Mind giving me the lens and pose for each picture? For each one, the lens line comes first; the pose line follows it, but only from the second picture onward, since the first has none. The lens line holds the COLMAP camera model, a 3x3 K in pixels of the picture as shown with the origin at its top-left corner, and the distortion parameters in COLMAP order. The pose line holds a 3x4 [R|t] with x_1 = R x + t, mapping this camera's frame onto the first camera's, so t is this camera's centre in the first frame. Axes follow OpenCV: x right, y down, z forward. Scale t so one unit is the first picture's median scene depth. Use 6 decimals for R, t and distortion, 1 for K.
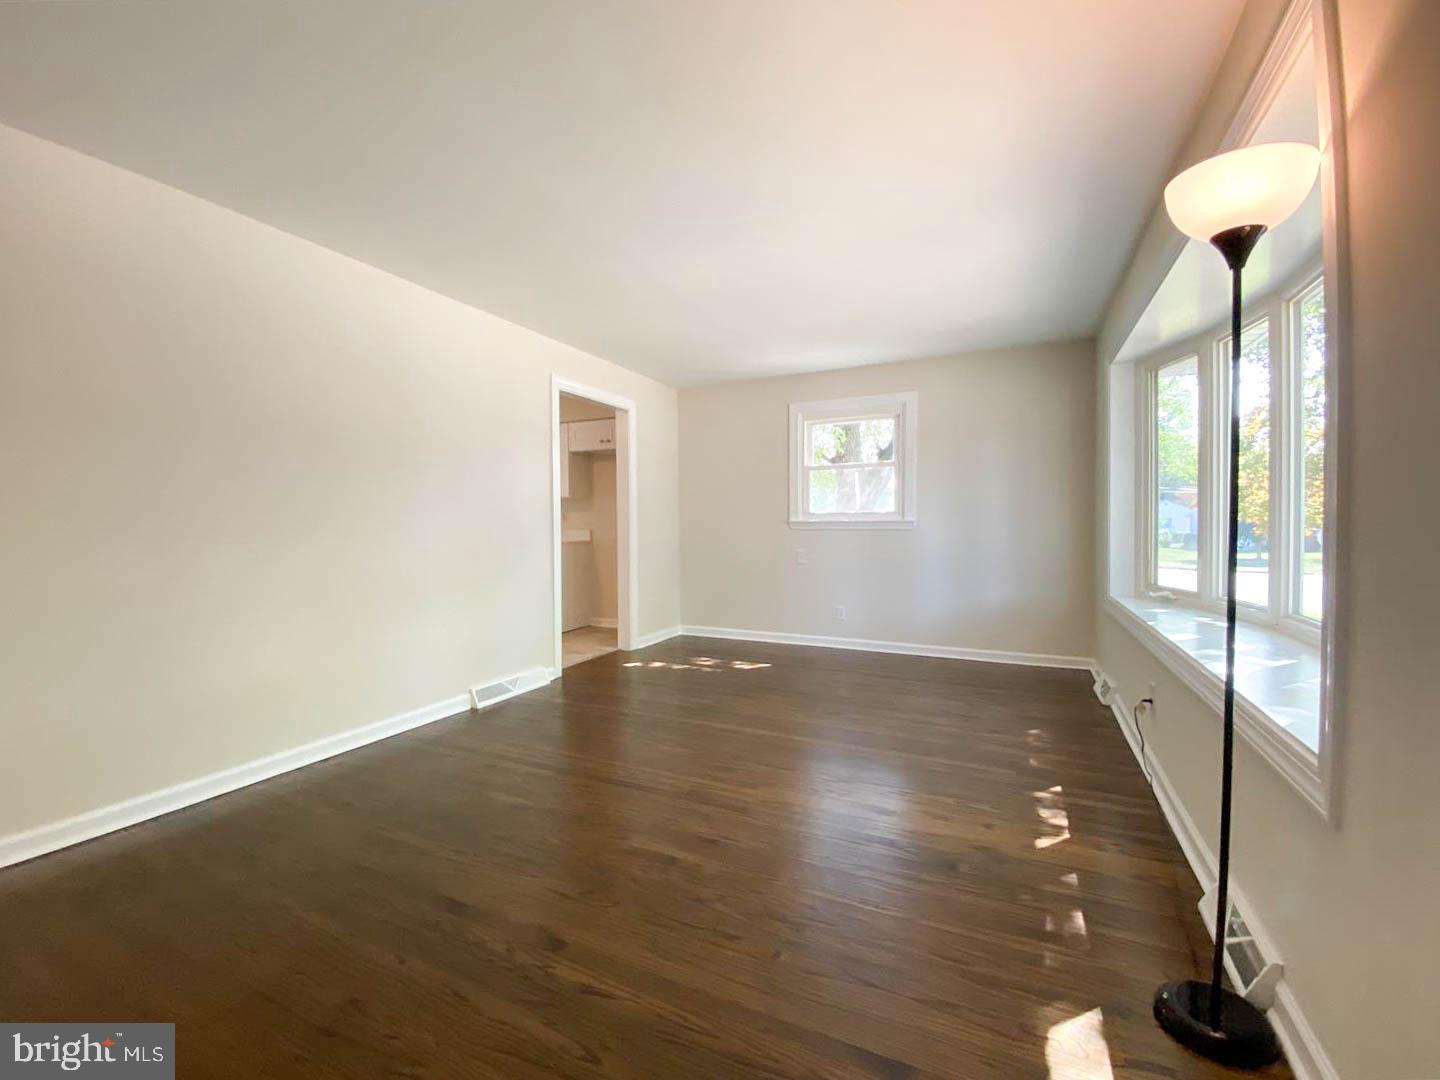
lens RADIAL K [[577.3, 0, 720.0], [0, 577.3, 540.0], [0, 0, 1]] dist [0.026954, -0.022128]
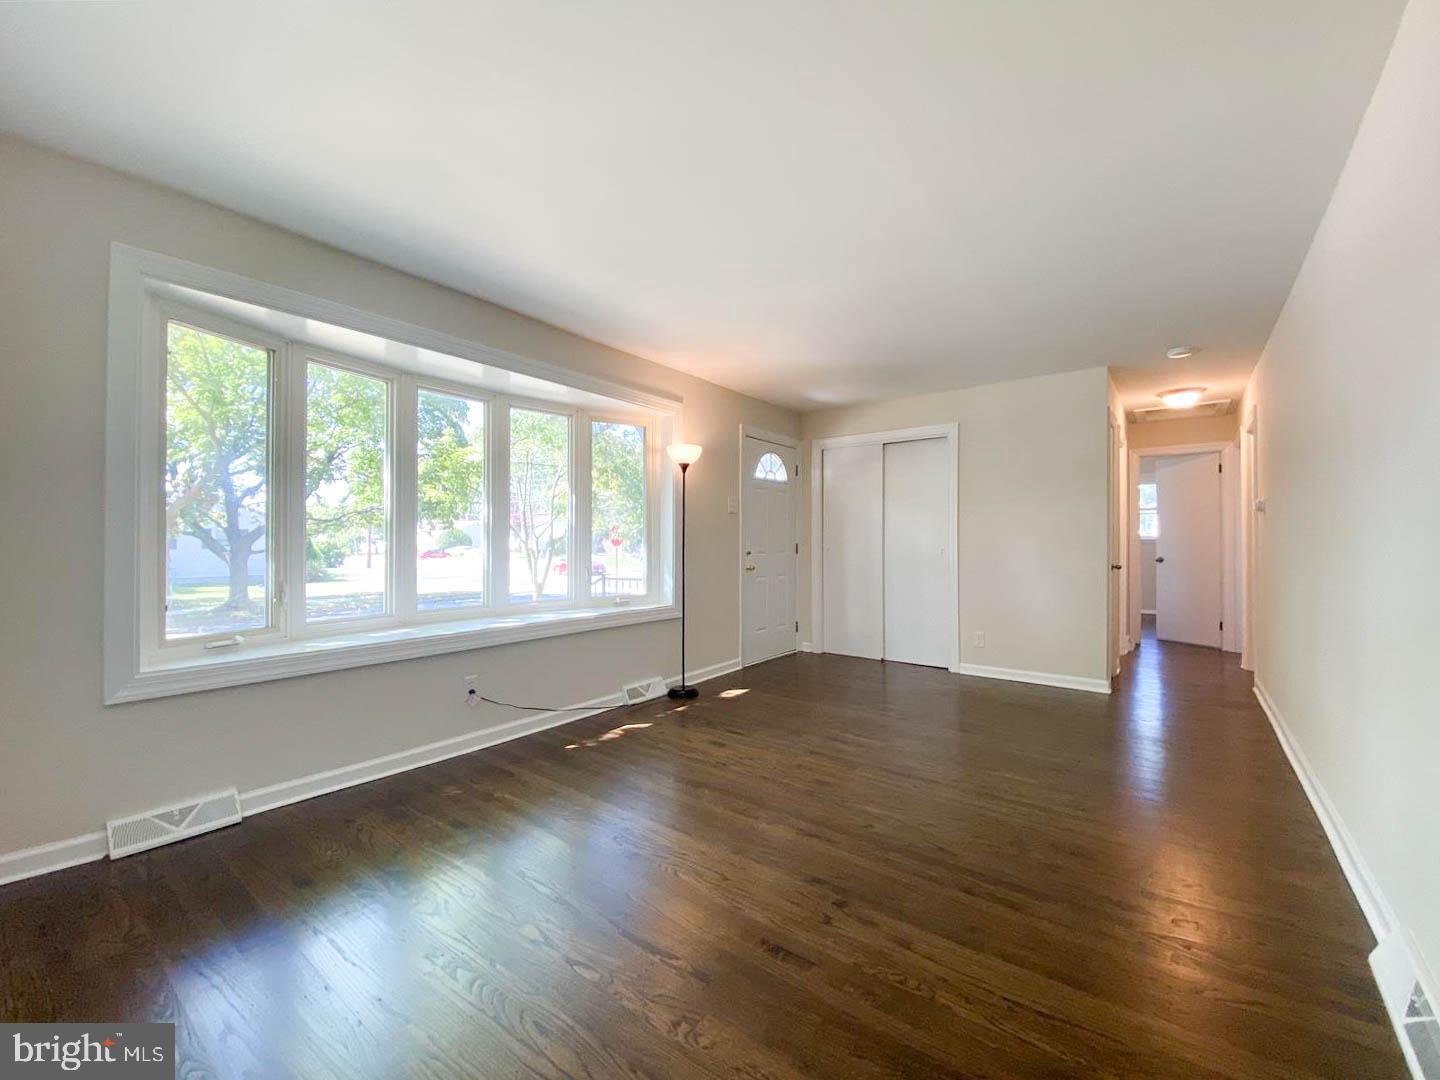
lens RADIAL K [[577.3, 0, 720.0], [0, 577.3, 540.0], [0, 0, 1]] dist [0.026954, -0.022128]
pose [[-0.976241, 0.016924, 0.216026, -0.020577], [0.020295, 0.999704, 0.013396, -0.024425], [-0.215736, 0.017462, -0.976296, 1.053822]]
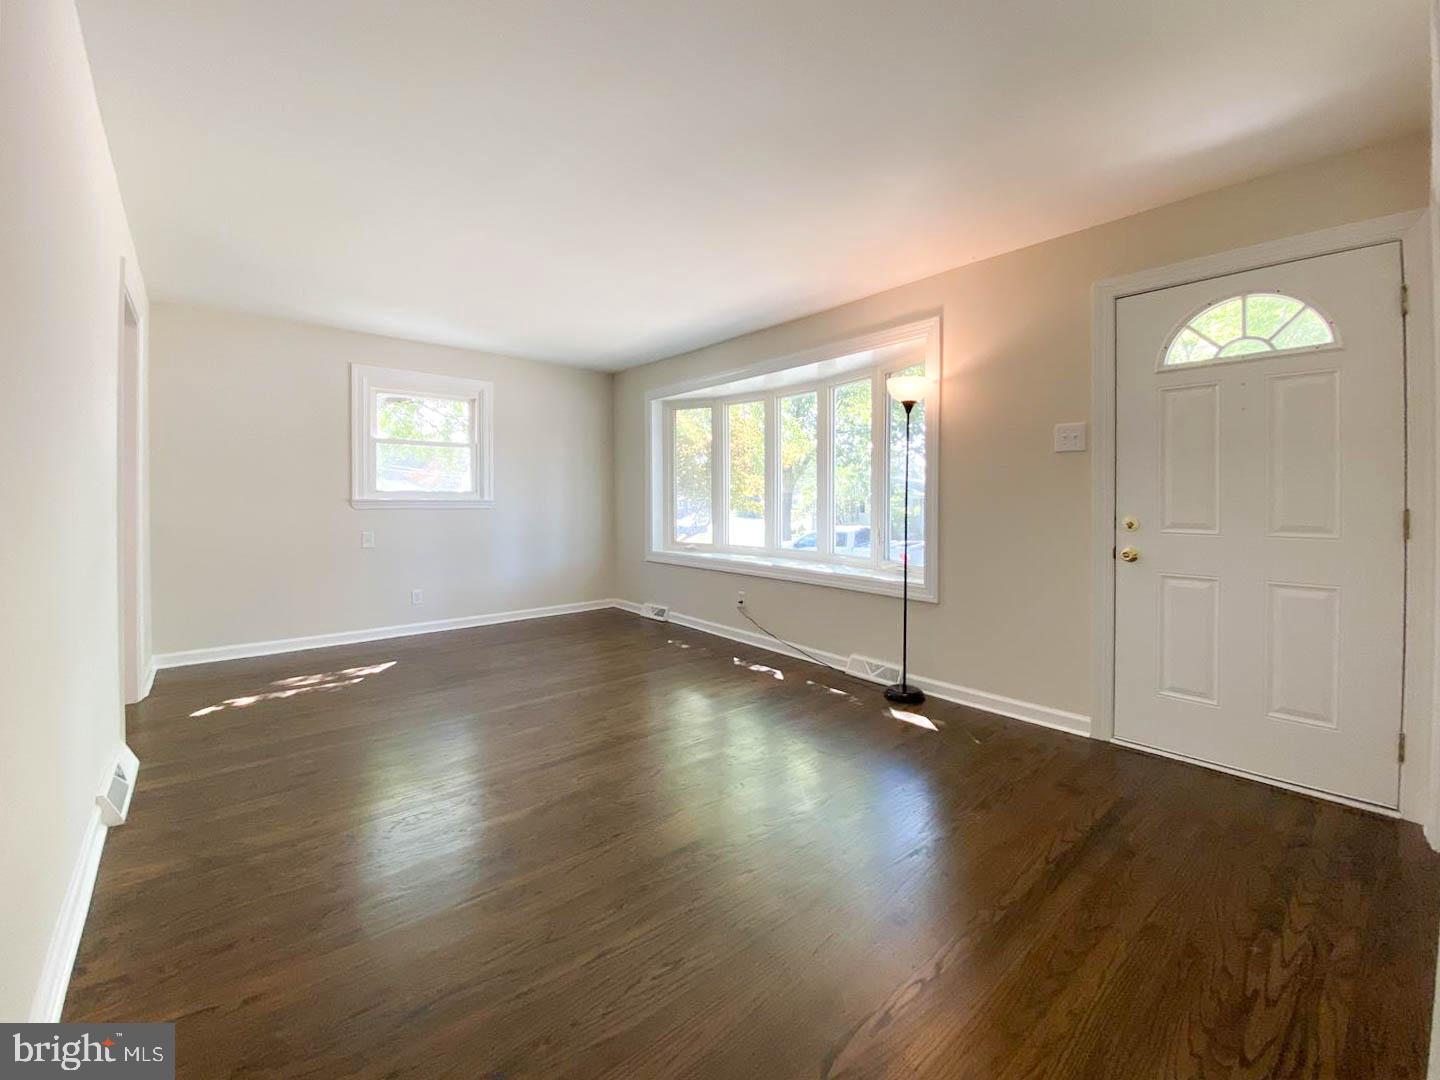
lens RADIAL K [[587.8, 0, 712.4], [0, 587.8, 504.7], [0, 0, 1]] dist [0.029213, -0.023979]
pose [[0.423325, 0.000244, 0.905978, -0.490075], [0.018799, 0.999782, -0.009053, -0.007200], [-0.905783, 0.020863, 0.423228, 0.157345]]
